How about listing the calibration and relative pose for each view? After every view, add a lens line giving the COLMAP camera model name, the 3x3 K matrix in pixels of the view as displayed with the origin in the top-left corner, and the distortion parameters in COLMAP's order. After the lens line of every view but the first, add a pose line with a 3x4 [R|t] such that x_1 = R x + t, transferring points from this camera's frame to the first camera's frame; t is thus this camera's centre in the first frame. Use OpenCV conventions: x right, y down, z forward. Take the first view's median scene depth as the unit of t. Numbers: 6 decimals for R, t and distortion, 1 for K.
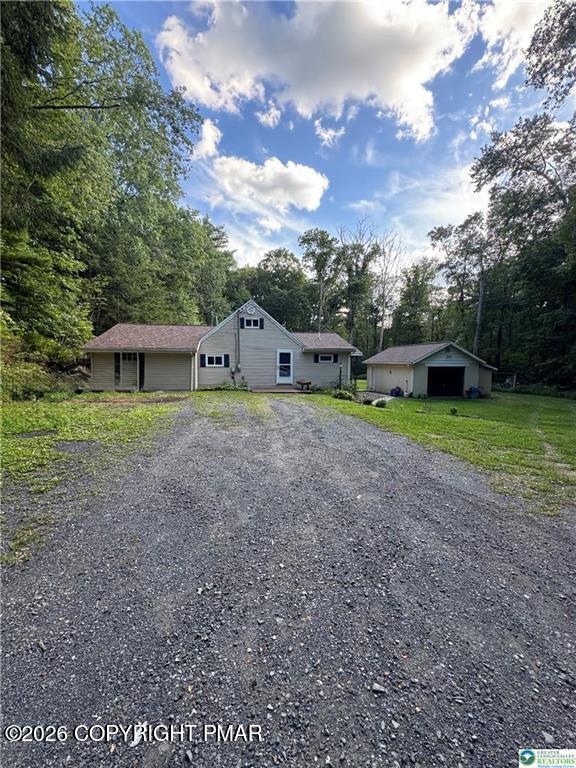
lens RADIAL K [[309.5, 0, 288.7], [0, 309.5, 378.4], [0, 0, 1]] dist [0.000433, 0.000149]
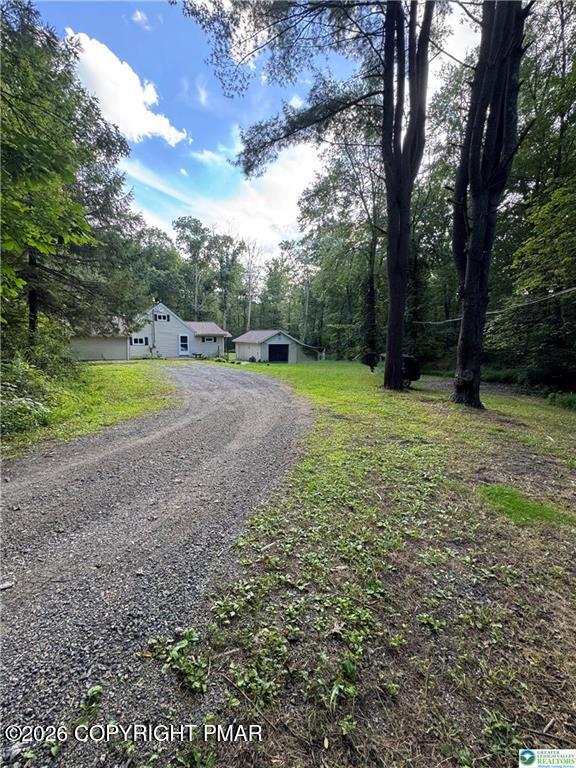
lens RADIAL K [[309.5, 0, 285.9], [0, 309.5, 381.0], [0, 0, 1]] dist [0.000433, 0.000149]
pose [[0.924981, -0.046533, 0.377153, -0.098498], [0.012842, 0.995735, 0.091357, 0.007815], [-0.379795, -0.079660, 0.921634, -0.514884]]
